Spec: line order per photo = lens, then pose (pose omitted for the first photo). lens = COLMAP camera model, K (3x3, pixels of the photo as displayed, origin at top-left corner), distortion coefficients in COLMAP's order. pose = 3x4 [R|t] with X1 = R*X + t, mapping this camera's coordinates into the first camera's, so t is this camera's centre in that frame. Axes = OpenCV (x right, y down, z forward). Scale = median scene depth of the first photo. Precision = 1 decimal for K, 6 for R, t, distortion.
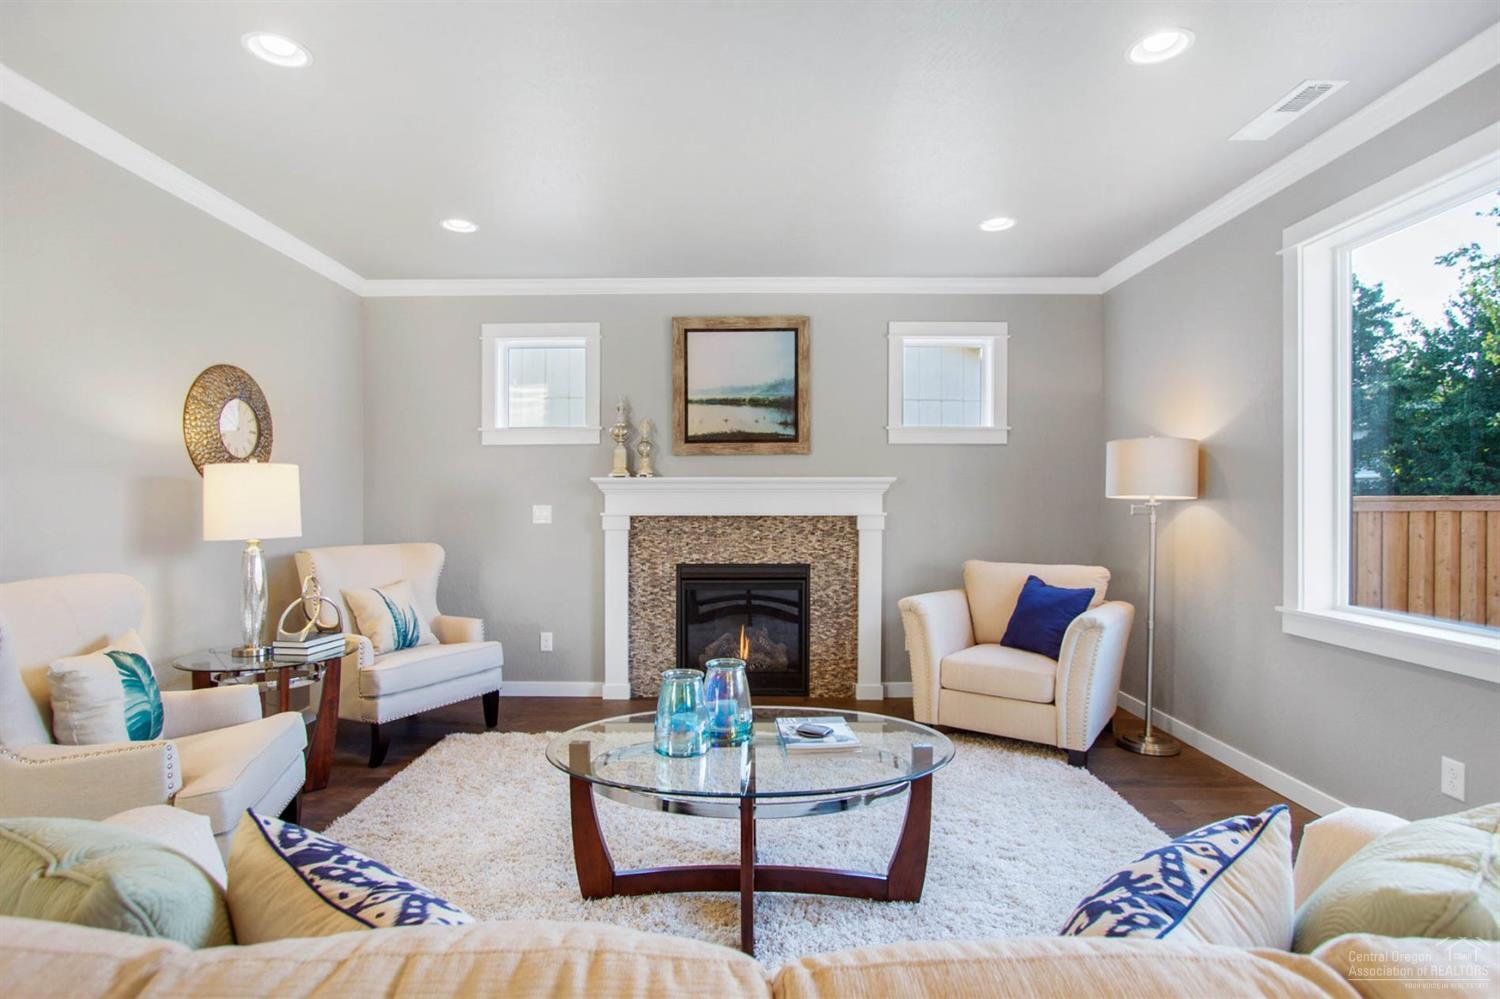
lens RADIAL K [[728.2, 0, 741.4], [0, 728.2, 505.1], [0, 0, 1]] dist [-0.020385, 0.000325]
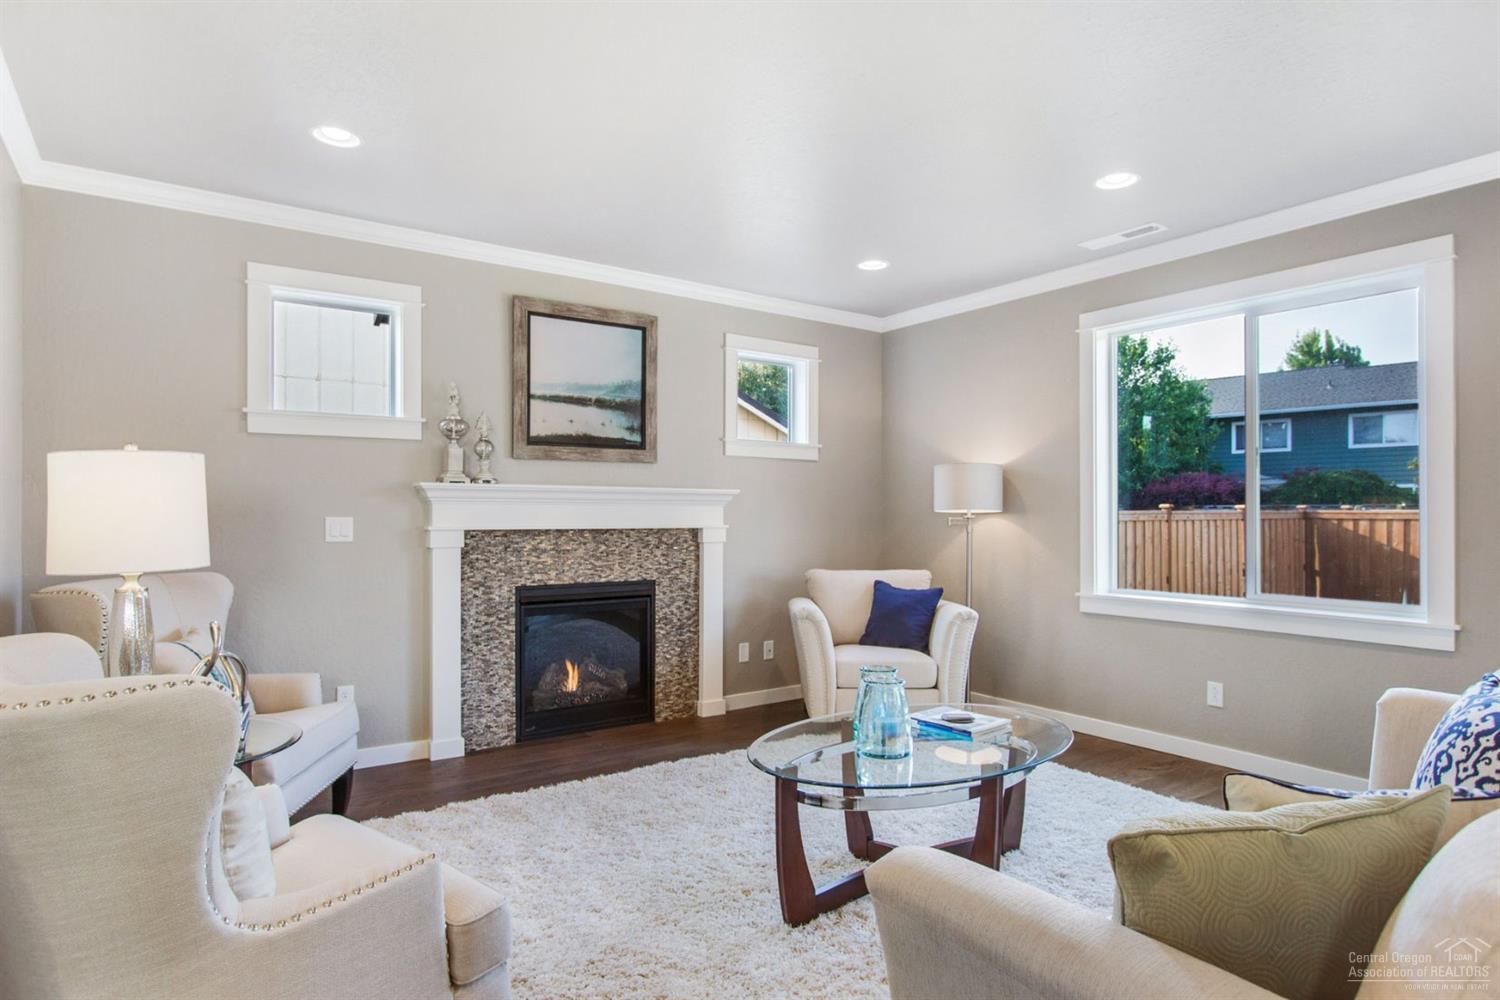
lens RADIAL K [[813.1, 0, 750.9], [0, 813.1, 512.1], [0, 0, 1]] dist [-0.025041, 0.000321]
pose [[0.819863, 0.003753, 0.572547, -0.406062], [-0.000285, 0.999981, -0.006148, -0.000214], [-0.572560, 0.004877, 0.819849, 0.070133]]
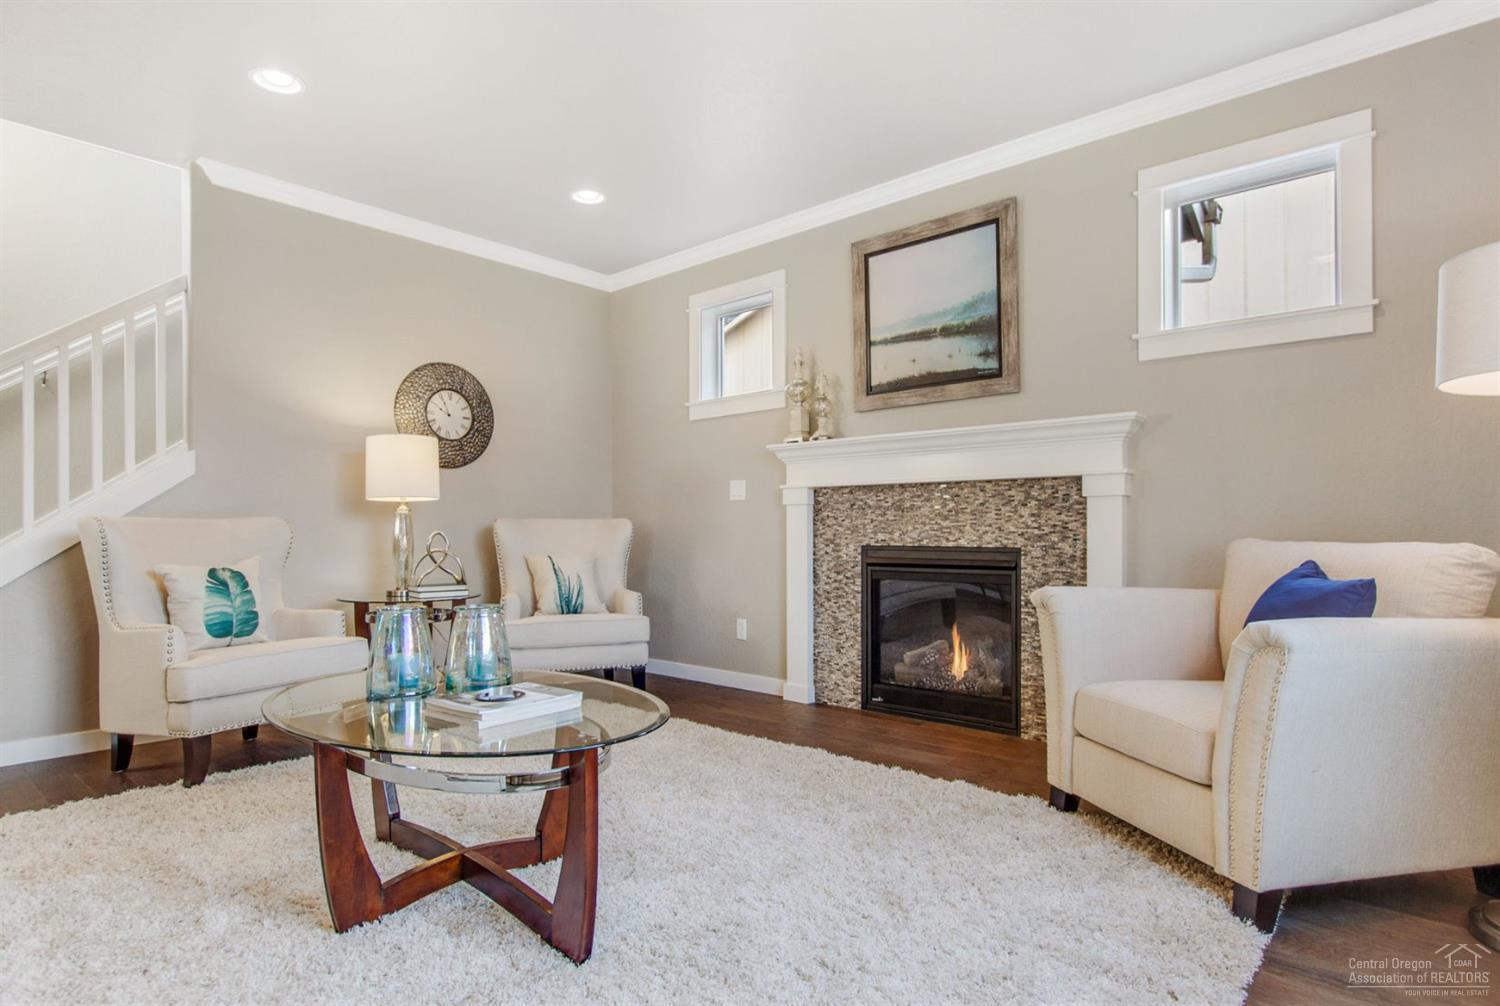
lens RADIAL K [[800.2, 0, 750.6], [0, 800.2, 523.7], [0, 0, 1]] dist [-0.019754, 0.000930]
pose [[0.748984, -0.006450, -0.662557, 0.410179], [0.001860, 0.999969, -0.007632, 0.062984], [0.662585, 0.004484, 0.748973, 0.252080]]
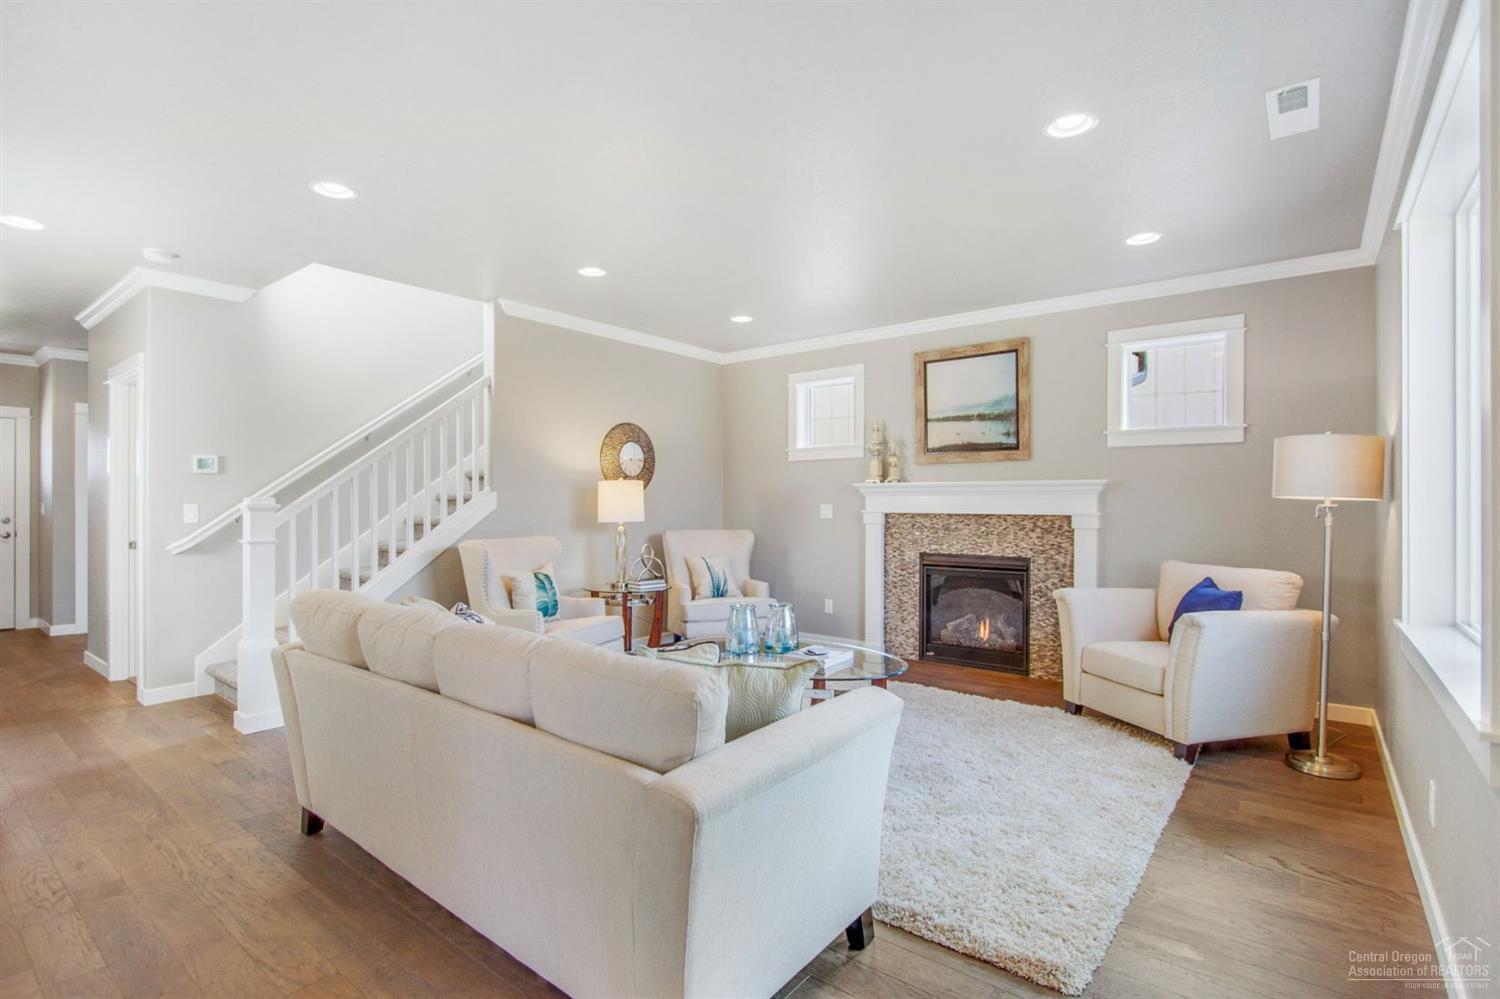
lens RADIAL K [[717.4, 0, 750.0], [0, 717.4, 499.5], [0, 0, 1]] dist [-0.016444, -0.000077]
pose [[0.787263, -0.000385, -0.616617, 0.434164], [-0.004335, 0.999972, -0.006159, -0.000136], [0.616602, 0.007522, 0.787239, -0.132114]]
